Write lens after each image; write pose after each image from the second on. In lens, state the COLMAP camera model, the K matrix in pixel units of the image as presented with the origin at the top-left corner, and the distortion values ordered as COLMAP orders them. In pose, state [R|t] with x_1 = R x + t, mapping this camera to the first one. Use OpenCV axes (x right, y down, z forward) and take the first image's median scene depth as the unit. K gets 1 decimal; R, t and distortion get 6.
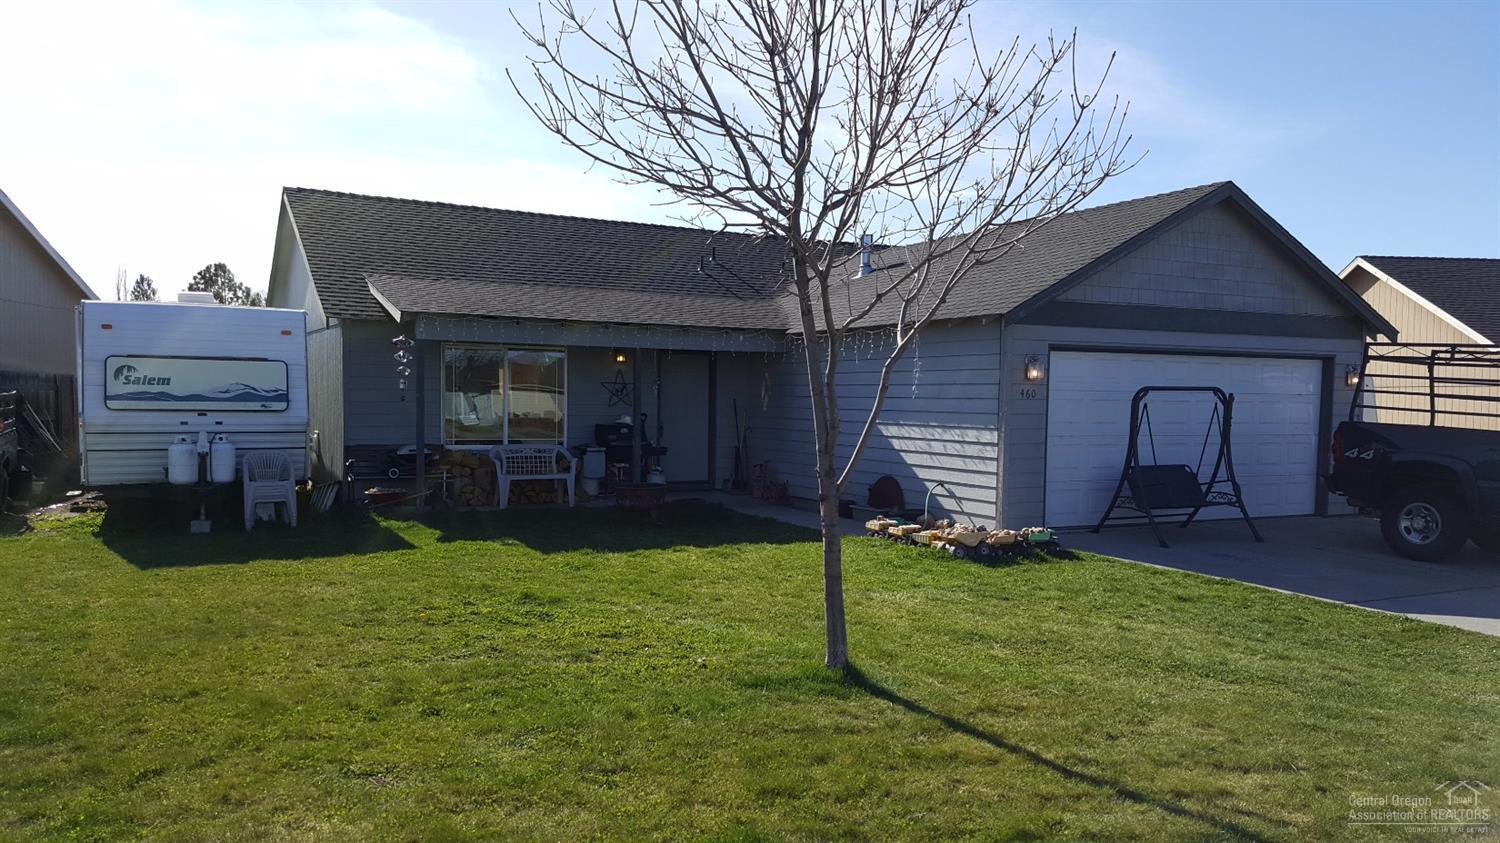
lens RADIAL K [[1109.8, 0, 746.7], [0, 1109.8, 420.2], [0, 0, 1]] dist [0.100903, -0.094772]
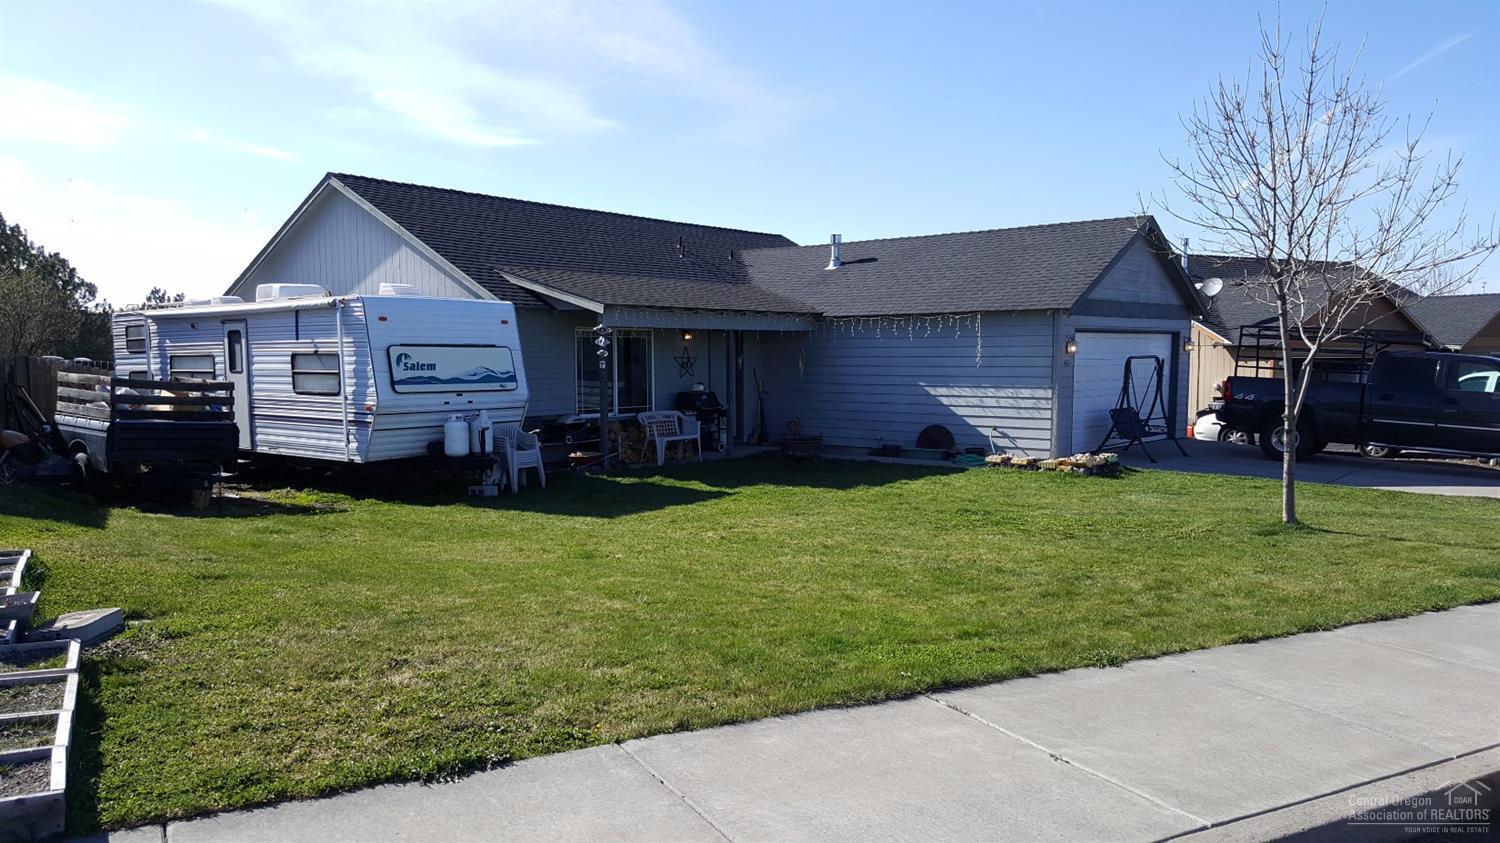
lens RADIAL K [[1109.8, 0, 753.6], [0, 1109.8, 423.7], [0, 0, 1]] dist [0.100903, -0.094772]
pose [[0.918823, -0.041409, 0.392493, -0.651545], [0.023943, 0.998497, 0.049291, -0.024593], [-0.393944, -0.035892, 0.918433, -0.159350]]
